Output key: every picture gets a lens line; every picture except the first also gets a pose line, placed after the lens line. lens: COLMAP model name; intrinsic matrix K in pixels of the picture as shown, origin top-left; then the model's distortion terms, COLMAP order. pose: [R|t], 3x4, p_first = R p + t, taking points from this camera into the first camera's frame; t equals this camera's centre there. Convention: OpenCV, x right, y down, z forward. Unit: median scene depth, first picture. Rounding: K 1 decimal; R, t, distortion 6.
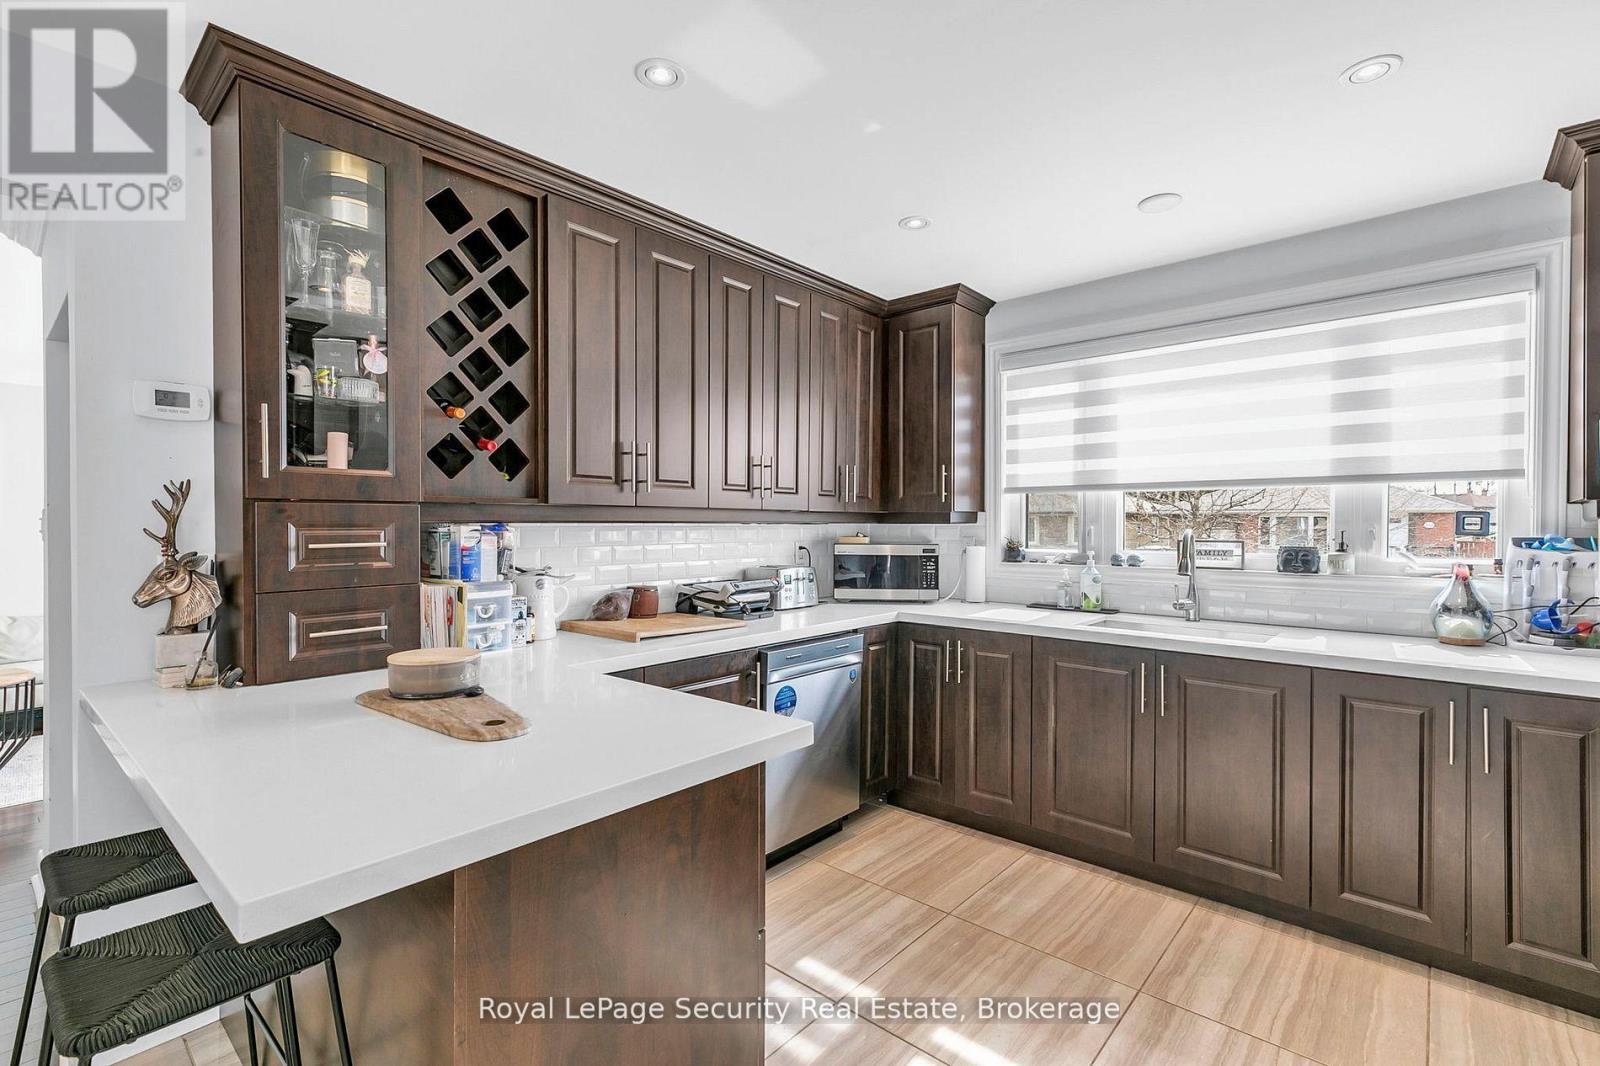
lens RADIAL K [[724.3, 0, 790.0], [0, 724.3, 531.4], [0, 0, 1]] dist [0.015039, 0.000304]
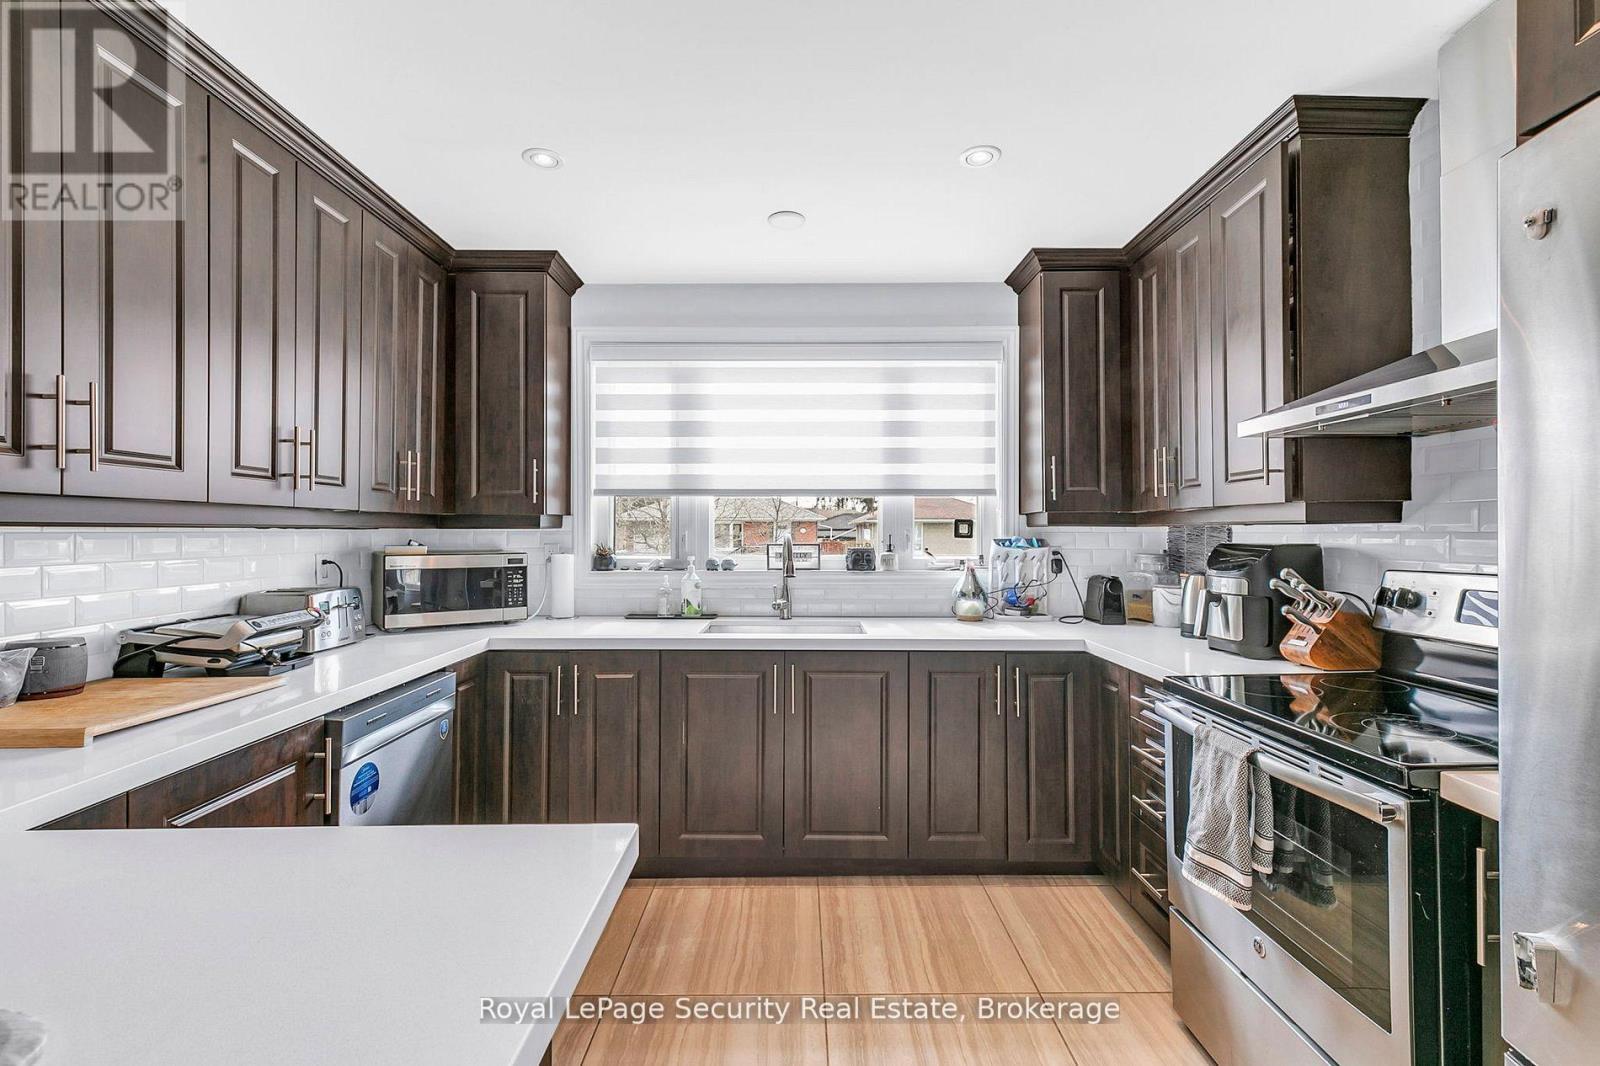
lens RADIAL K [[724.3, 0, 800.8], [0, 724.3, 530.7], [0, 0, 1]] dist [0.015039, 0.000304]
pose [[0.744709, -0.000926, 0.667388, -0.145350], [0.006980, 0.999955, -0.006401, -0.000604], [-0.667353, 0.009425, 0.744682, 0.186533]]
